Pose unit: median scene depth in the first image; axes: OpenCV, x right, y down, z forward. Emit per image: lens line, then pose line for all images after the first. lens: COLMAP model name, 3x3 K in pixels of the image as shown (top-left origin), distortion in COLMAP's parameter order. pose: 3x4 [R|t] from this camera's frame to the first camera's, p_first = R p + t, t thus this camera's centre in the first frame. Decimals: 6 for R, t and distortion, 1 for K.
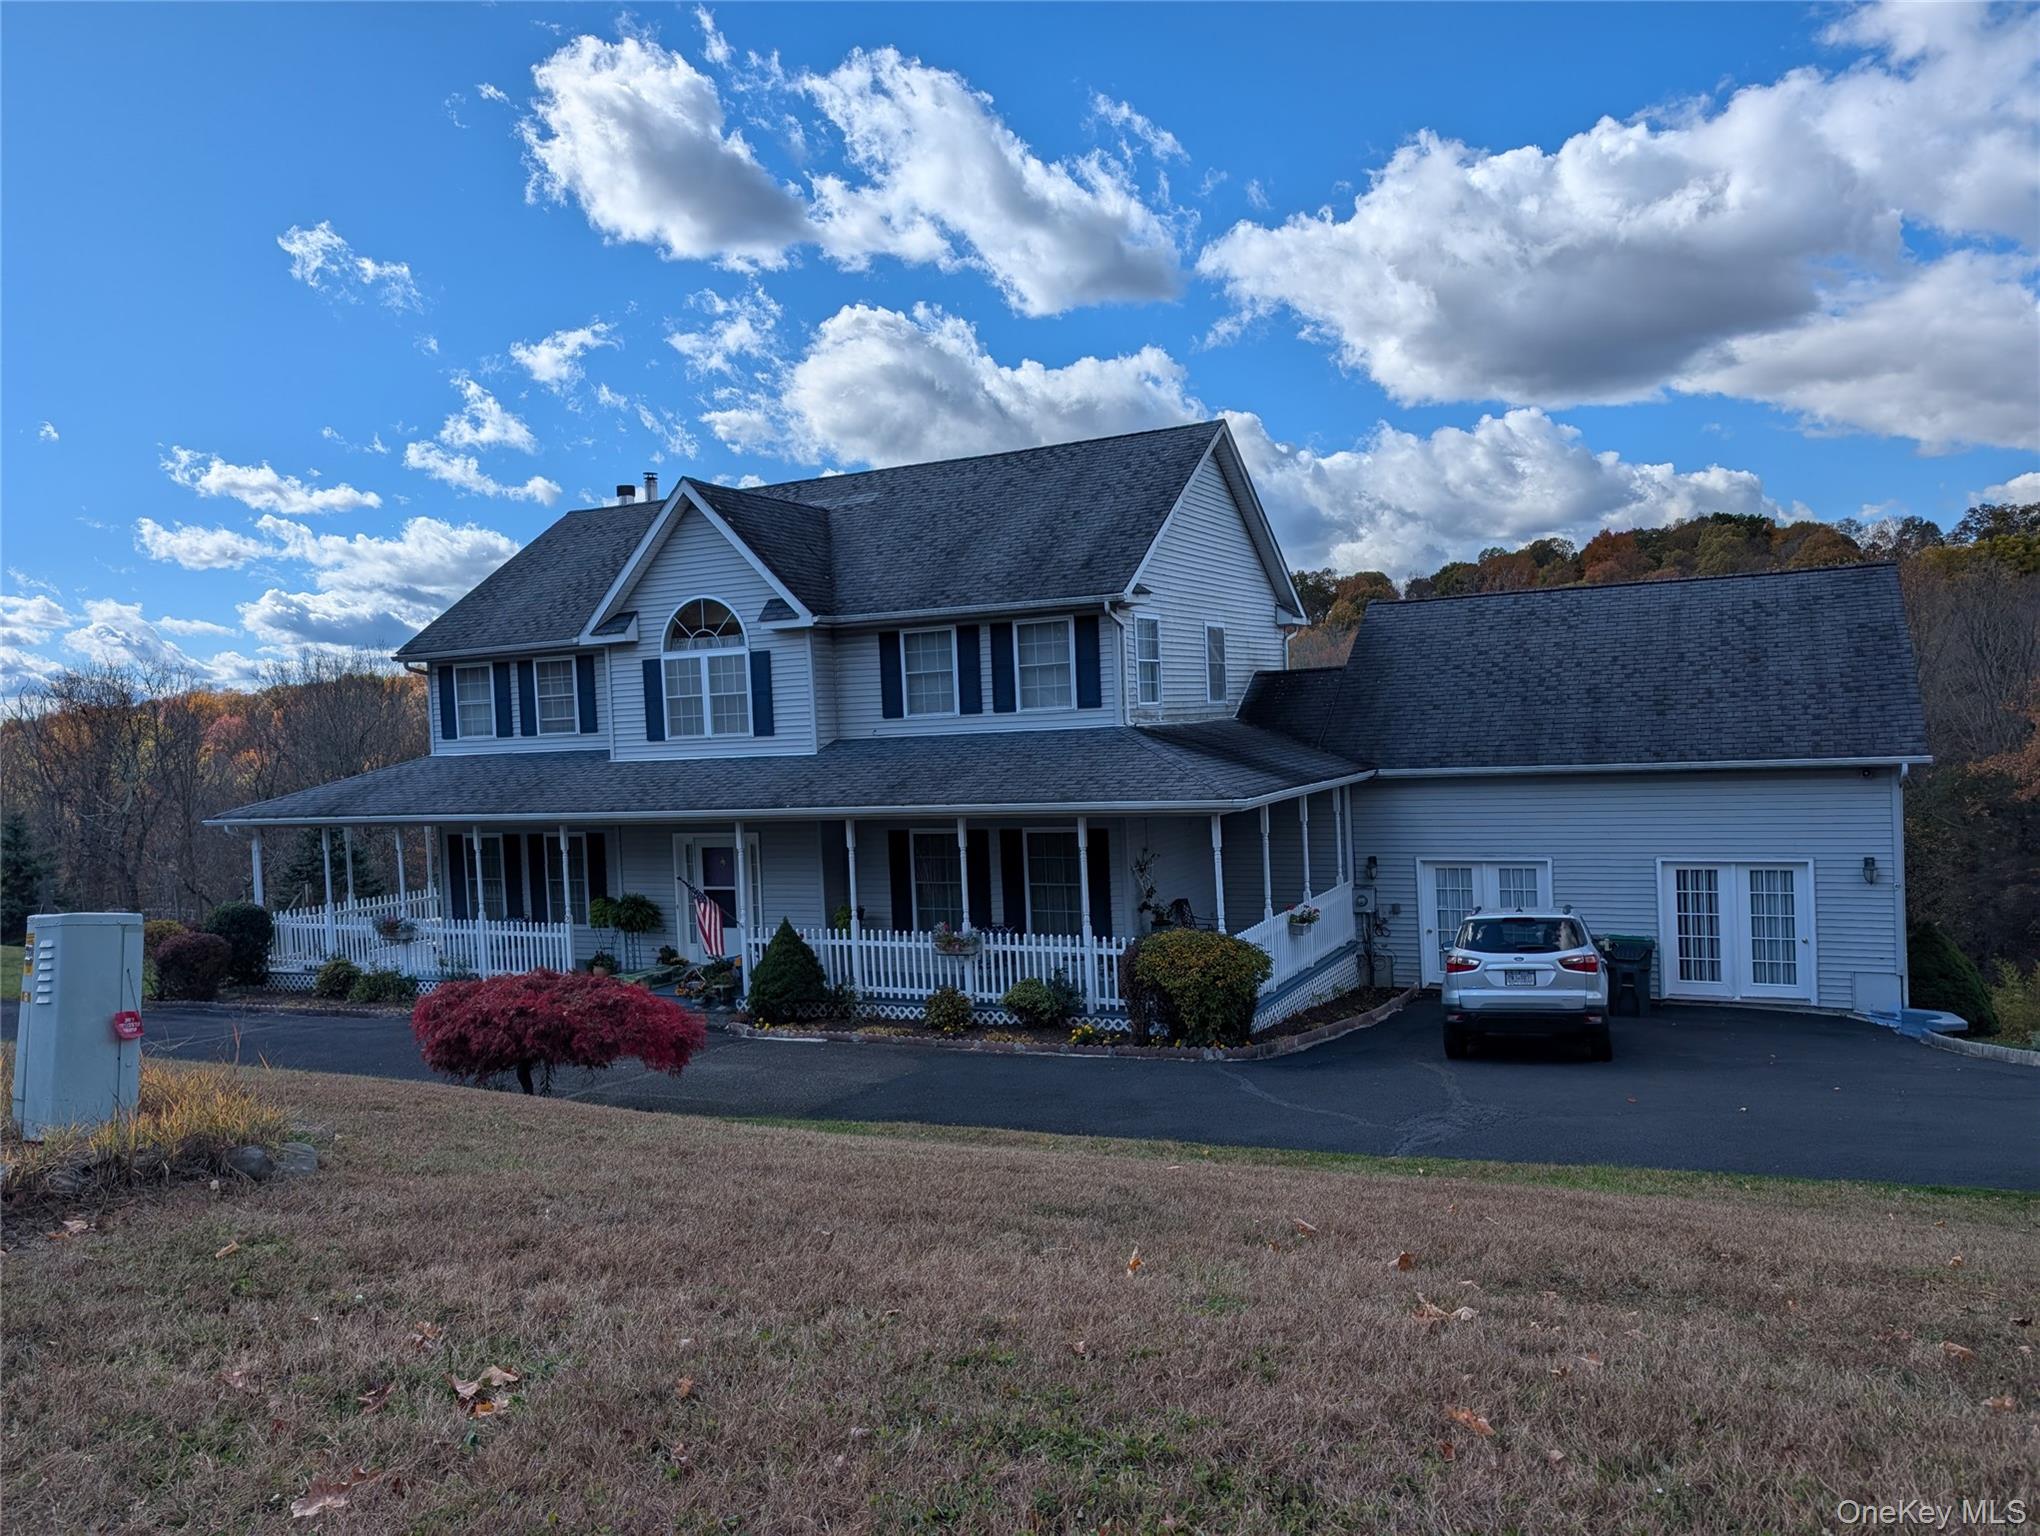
lens RADIAL K [[1491.7, 0, 1105.1], [0, 1491.7, 770.6], [0, 0, 1]] dist [-0.007448, -0.003453]
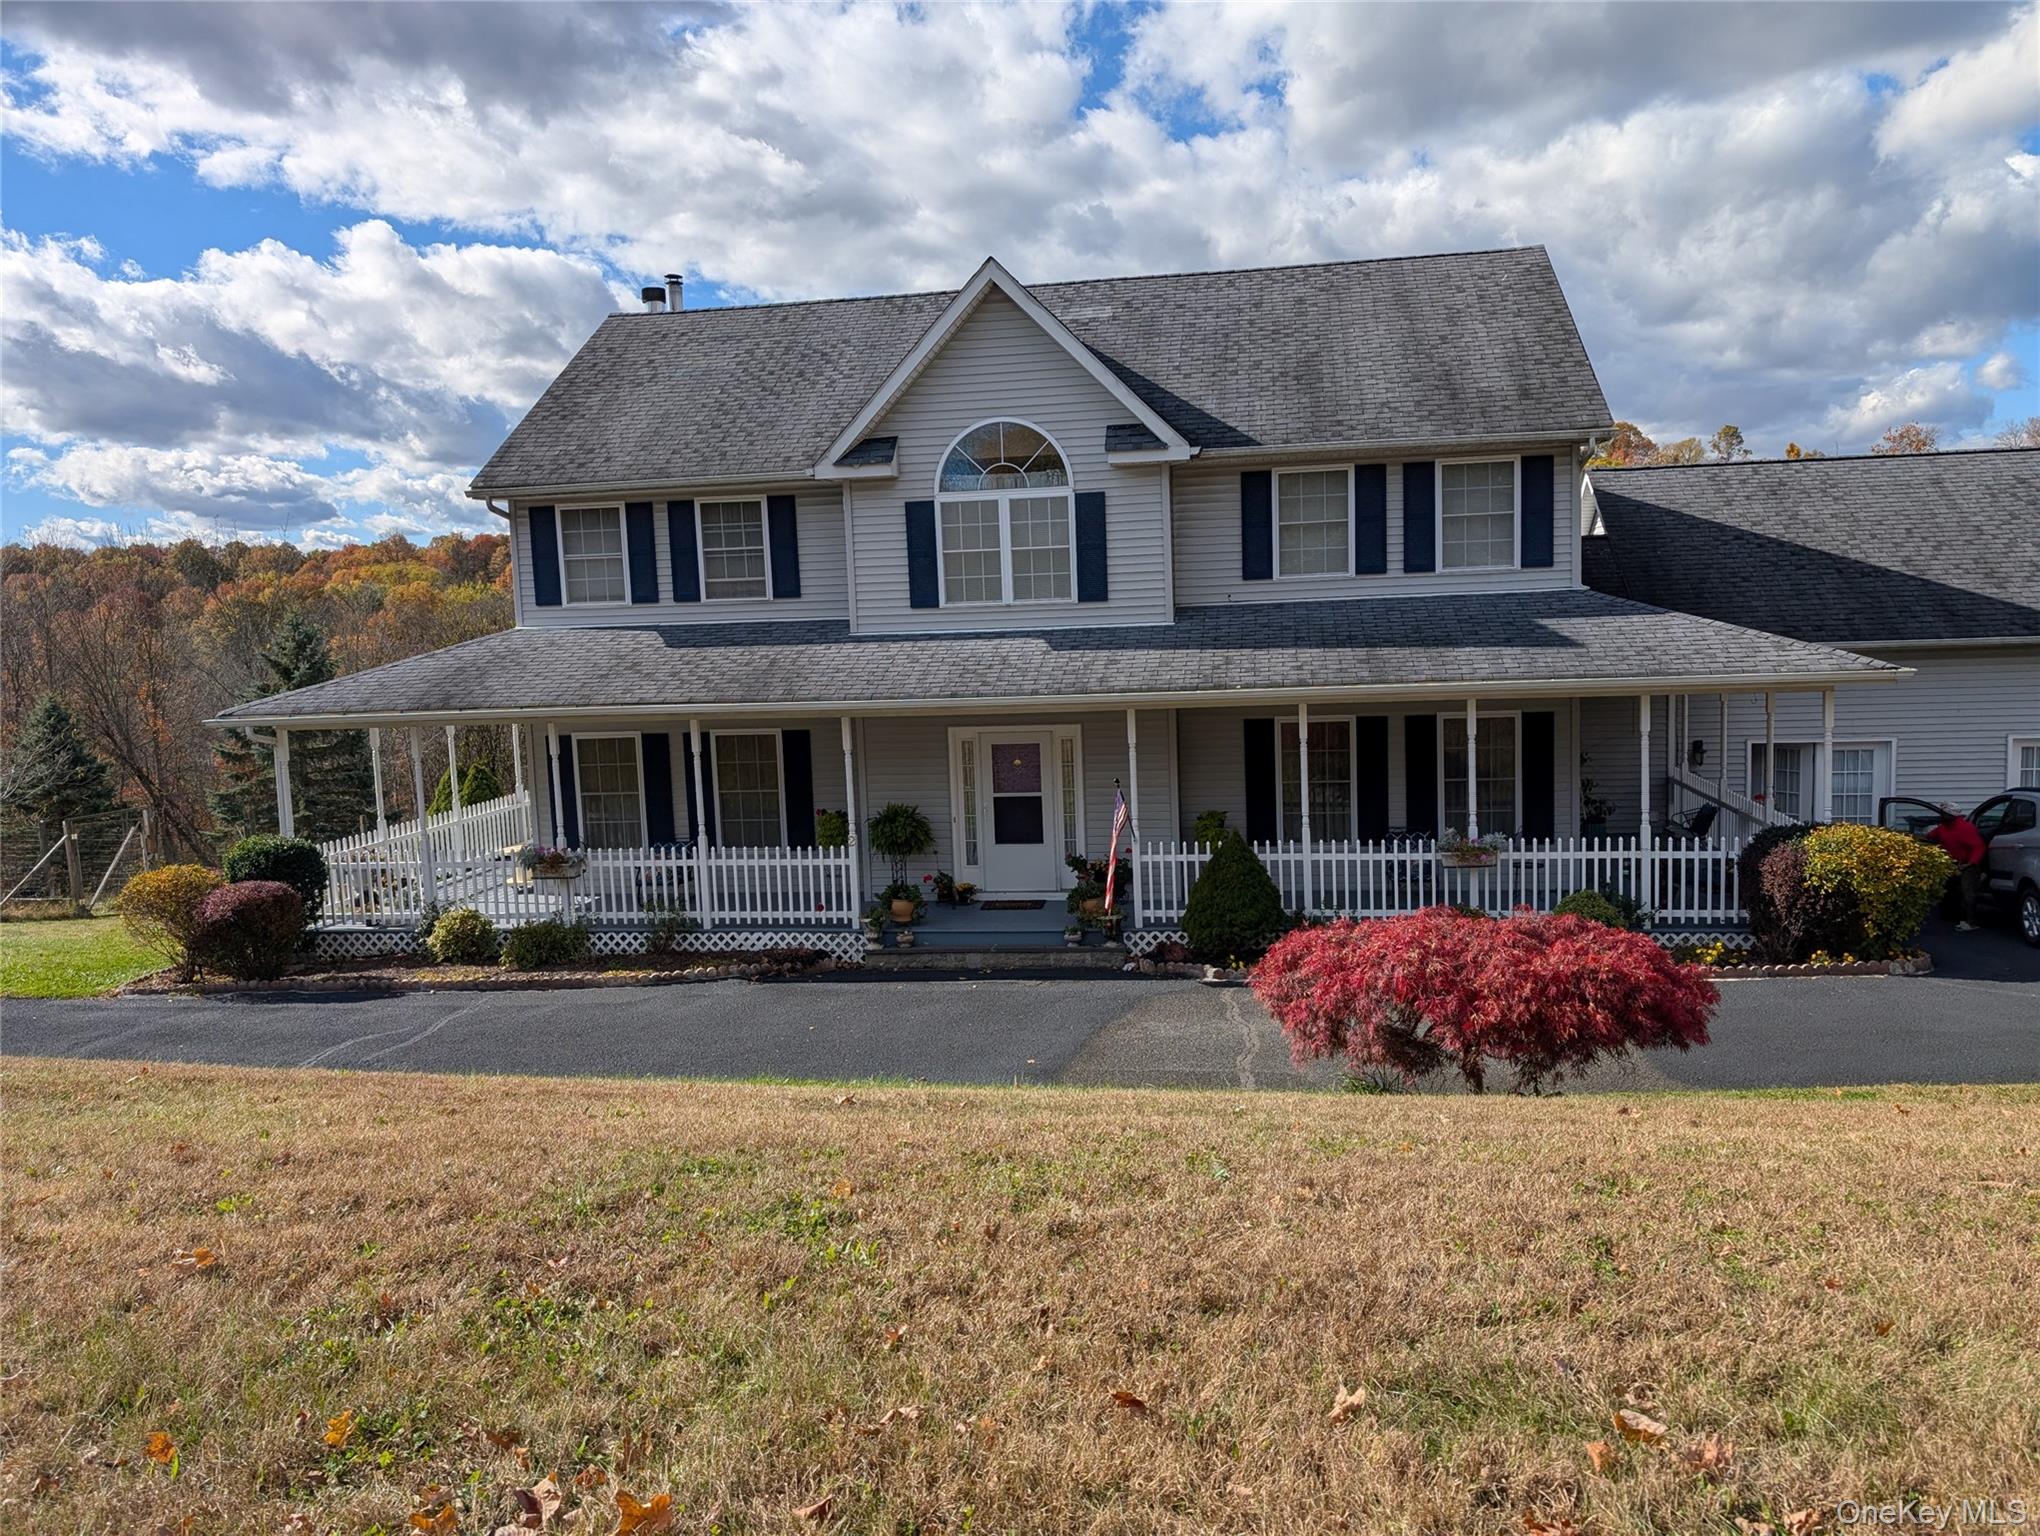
lens RADIAL K [[1528.3, 0, 1069.2], [0, 1528.3, 765.1], [0, 0, 1]] dist [0.029527, -0.002168]
pose [[0.961434, -0.021153, 0.274223, -0.461816], [0.004341, 0.998081, 0.061770, 0.013222], [-0.275003, -0.058198, 0.959680, 0.220505]]
